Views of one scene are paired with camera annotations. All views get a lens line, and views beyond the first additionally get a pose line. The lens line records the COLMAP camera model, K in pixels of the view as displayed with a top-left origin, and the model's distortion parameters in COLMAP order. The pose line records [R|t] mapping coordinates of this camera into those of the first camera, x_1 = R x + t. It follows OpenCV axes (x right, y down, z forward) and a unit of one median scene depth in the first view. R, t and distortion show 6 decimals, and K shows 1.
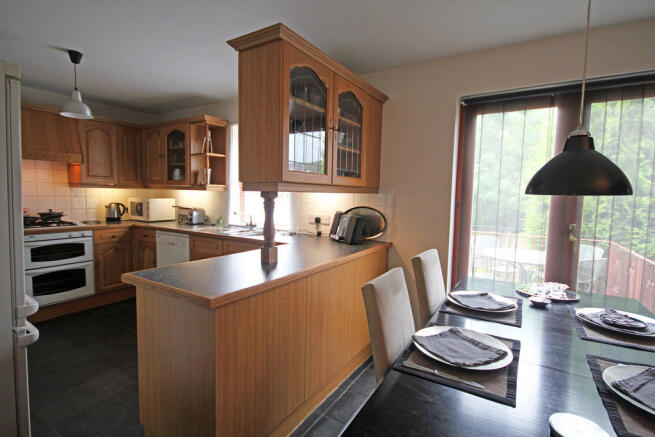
lens RADIAL K [[322.8, 0, 327.5], [0, 322.8, 218.5], [0, 0, 1]] dist [-0.001064, 0.000213]
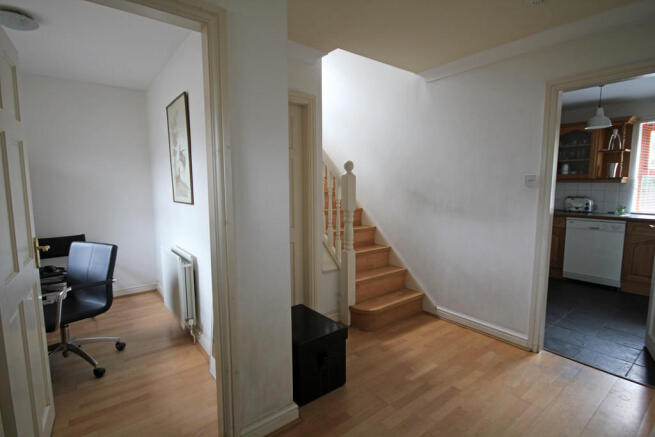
lens RADIAL K [[322.8, 0, 327.5], [0, 322.8, 218.5], [0, 0, 1]] dist [-0.001064, 0.000213]
pose [[0.937013, 0.012206, -0.349082, -1.021662], [-0.004354, 0.999720, 0.023271, 0.019323], [0.349268, -0.020285, 0.936803, -0.455184]]
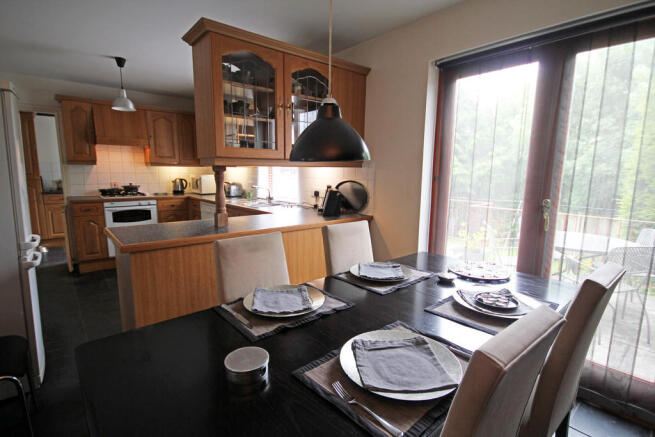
lens RADIAL K [[320.3, 0, 327.5], [0, 320.3, 218.5], [0, 0, 1]] dist [0.003352, -0.000339]
pose [[0.953979, 0.035022, -0.297821, 0.303241], [-0.014340, 0.997348, 0.071350, 0.010214], [0.299530, -0.063796, 0.951952, -0.001313]]
